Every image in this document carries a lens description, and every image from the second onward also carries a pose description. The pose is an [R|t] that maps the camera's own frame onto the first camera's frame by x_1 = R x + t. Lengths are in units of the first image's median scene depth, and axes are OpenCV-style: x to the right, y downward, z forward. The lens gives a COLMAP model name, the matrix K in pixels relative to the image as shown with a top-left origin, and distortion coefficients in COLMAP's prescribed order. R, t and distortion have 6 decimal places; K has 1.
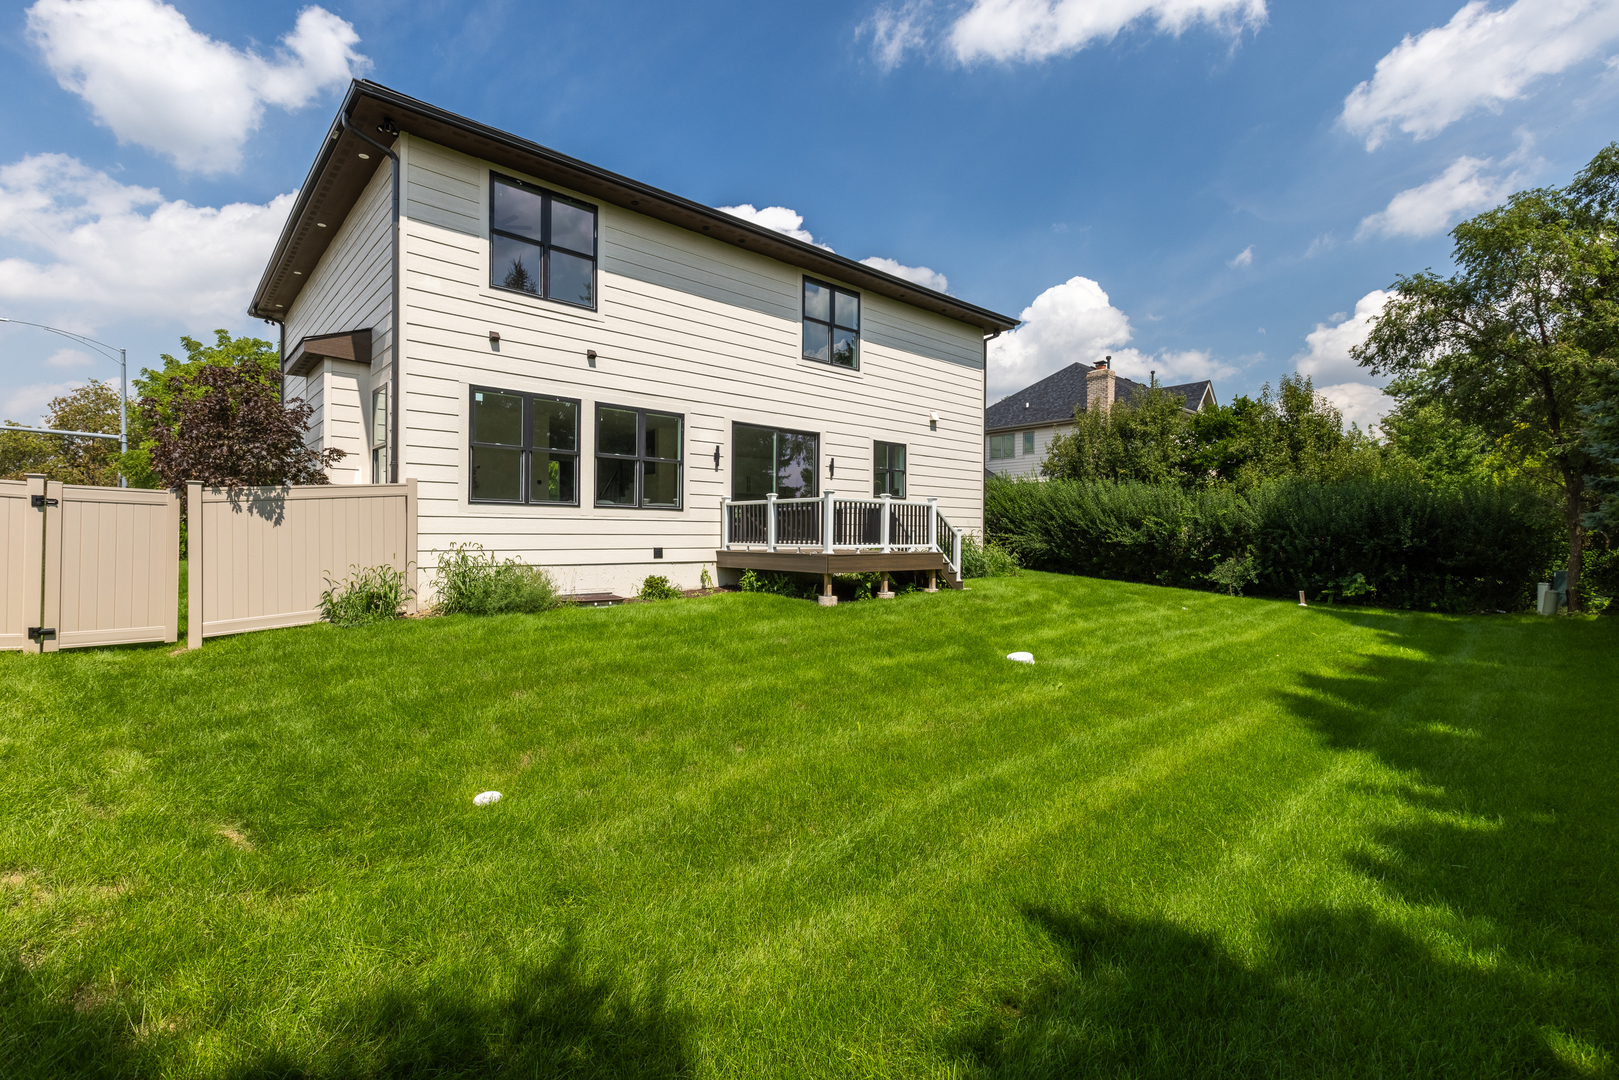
lens RADIAL K [[727.2, 0, 801.9], [0, 727.2, 534.7], [0, 0, 1]] dist [-0.002405, -0.000118]
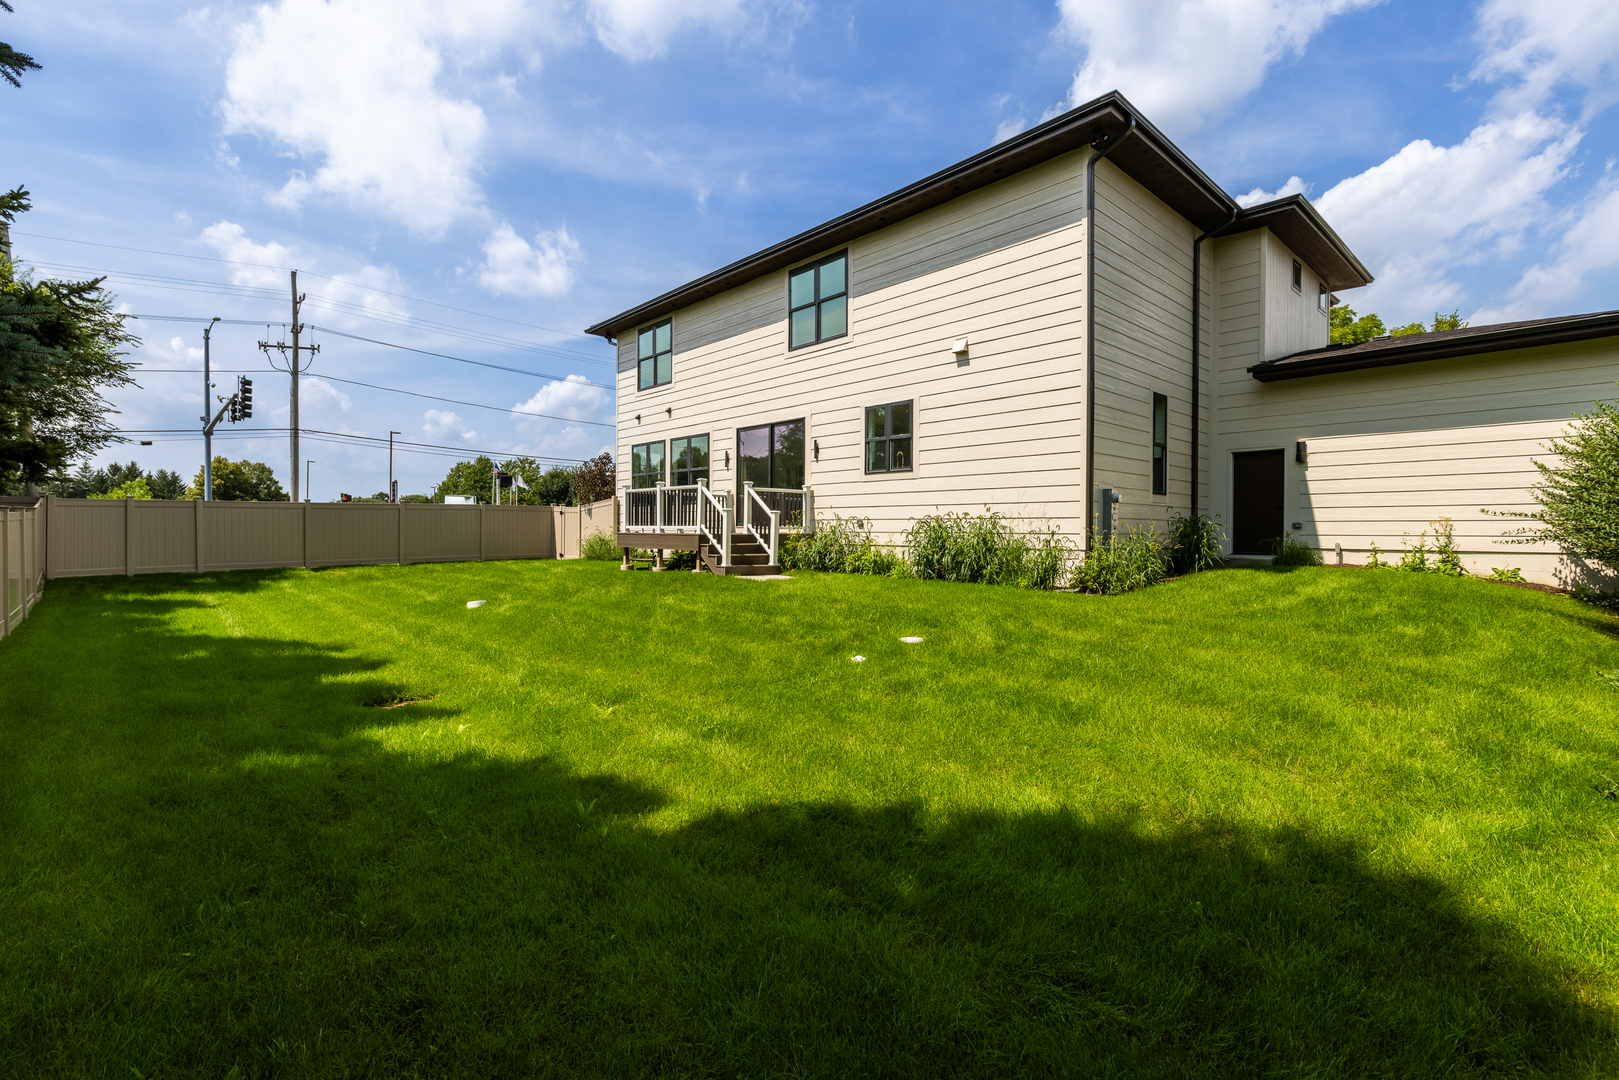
lens RADIAL K [[727.2, 0, 804.3], [0, 727.2, 538.0], [0, 0, 1]] dist [-0.002405, -0.000118]
pose [[0.011833, 0.007846, -0.999899, 1.066108], [0.000979, 0.999969, 0.007858, 0.019557], [0.999930, -0.001072, 0.011825, 1.016934]]
